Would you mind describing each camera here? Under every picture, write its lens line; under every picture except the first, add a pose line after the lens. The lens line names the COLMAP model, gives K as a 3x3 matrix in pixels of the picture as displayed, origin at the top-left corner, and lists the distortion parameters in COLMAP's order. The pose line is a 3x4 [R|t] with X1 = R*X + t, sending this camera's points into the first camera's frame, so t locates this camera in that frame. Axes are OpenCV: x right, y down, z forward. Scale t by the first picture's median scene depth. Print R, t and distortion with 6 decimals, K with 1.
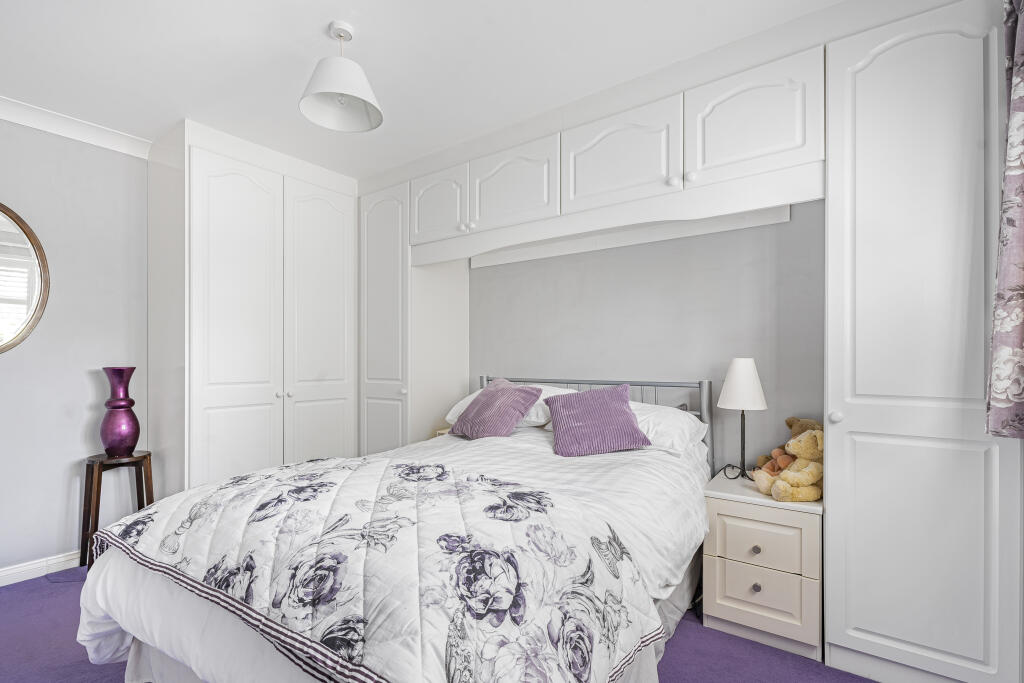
lens RADIAL K [[480.2, 0, 511.9], [0, 480.2, 354.3], [0, 0, 1]] dist [0.000936, 0.000234]
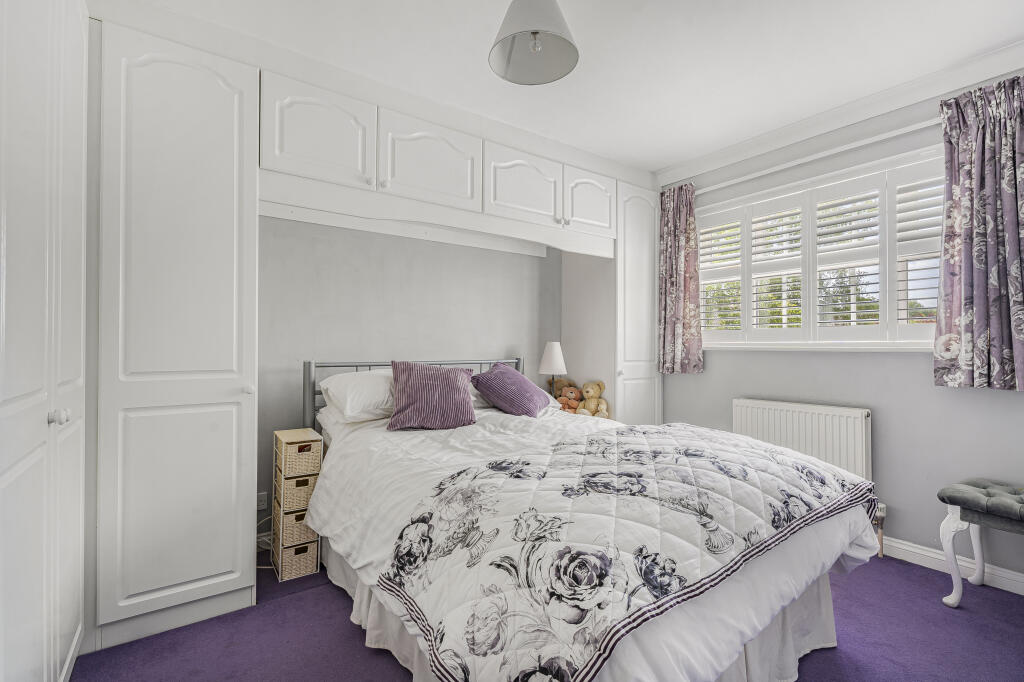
lens RADIAL K [[458.4, 0, 512.0], [0, 458.4, 341.0], [0, 0, 1]] dist [-0.001564, 0.000239]
pose [[0.309750, 0.016179, 0.950680, -0.845005], [-0.010706, 0.999851, -0.013527, 0.021494], [-0.950758, -0.005988, 0.309878, 0.570780]]
